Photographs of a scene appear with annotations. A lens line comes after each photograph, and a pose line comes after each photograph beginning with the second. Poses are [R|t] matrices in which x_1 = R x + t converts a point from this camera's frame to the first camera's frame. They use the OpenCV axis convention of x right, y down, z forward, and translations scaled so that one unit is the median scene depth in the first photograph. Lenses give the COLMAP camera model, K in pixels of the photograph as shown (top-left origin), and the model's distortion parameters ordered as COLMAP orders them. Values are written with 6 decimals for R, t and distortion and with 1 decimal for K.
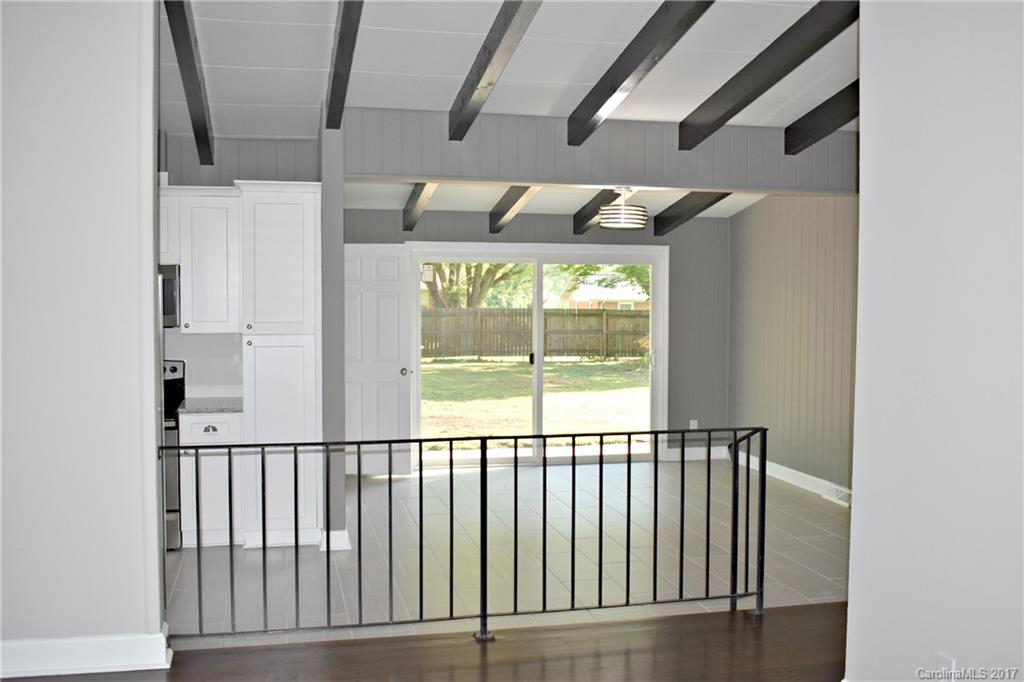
lens RADIAL K [[1011.5, 0, 512.0], [0, 1011.5, 341.0], [0, 0, 1]] dist [0.060069, -0.004350]
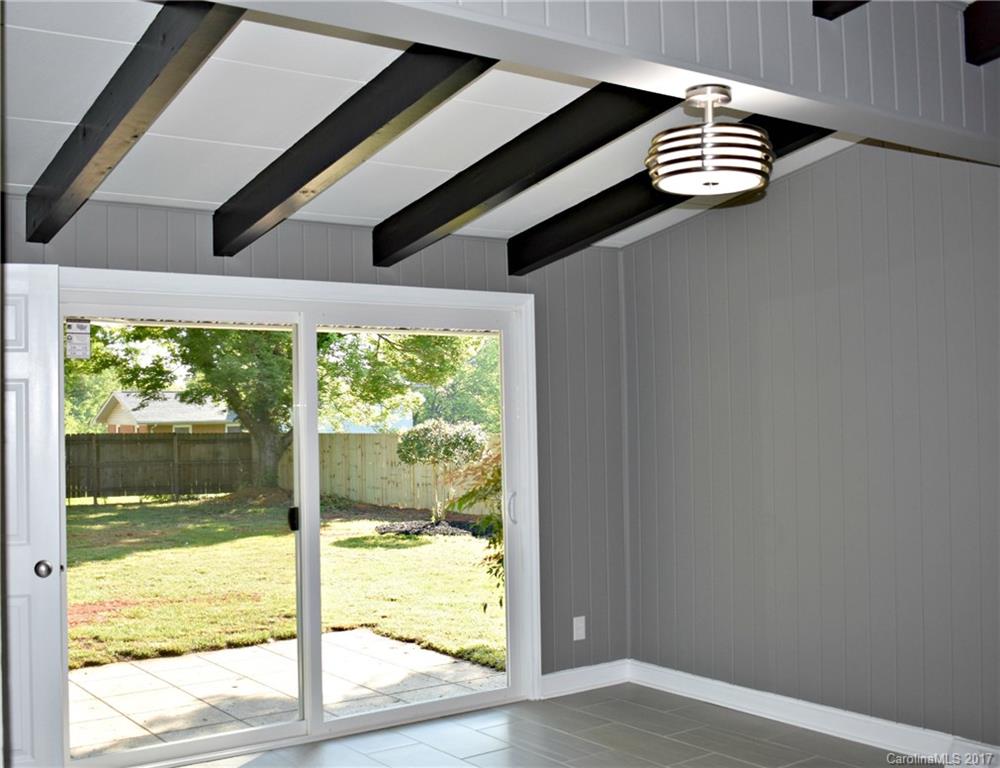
lens RADIAL K [[1174.0, 0, 500.0], [0, 1174.0, 384.0], [0, 0, 1]] dist [-0.148254, -0.007971]
pose [[0.922851, -0.011353, 0.384989, -0.102702], [0.039314, 0.997121, -0.064834, -0.008239], [-0.383145, 0.074968, 0.920641, 0.451879]]
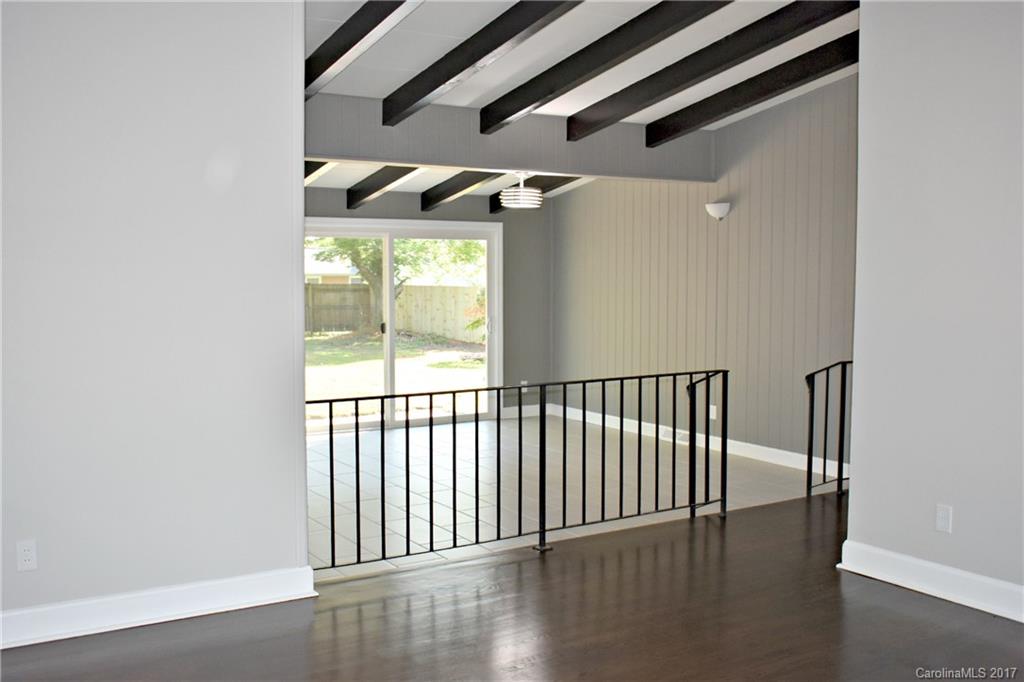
lens RADIAL K [[1032.7, 0, 512.0], [0, 1032.7, 341.0], [0, 0, 1]] dist [0.002984, 0.003888]
pose [[0.949397, -0.026826, 0.312930, -0.191435], [0.019247, 0.999442, 0.027283, 0.003875], [-0.313488, -0.019880, 0.949384, -0.067375]]
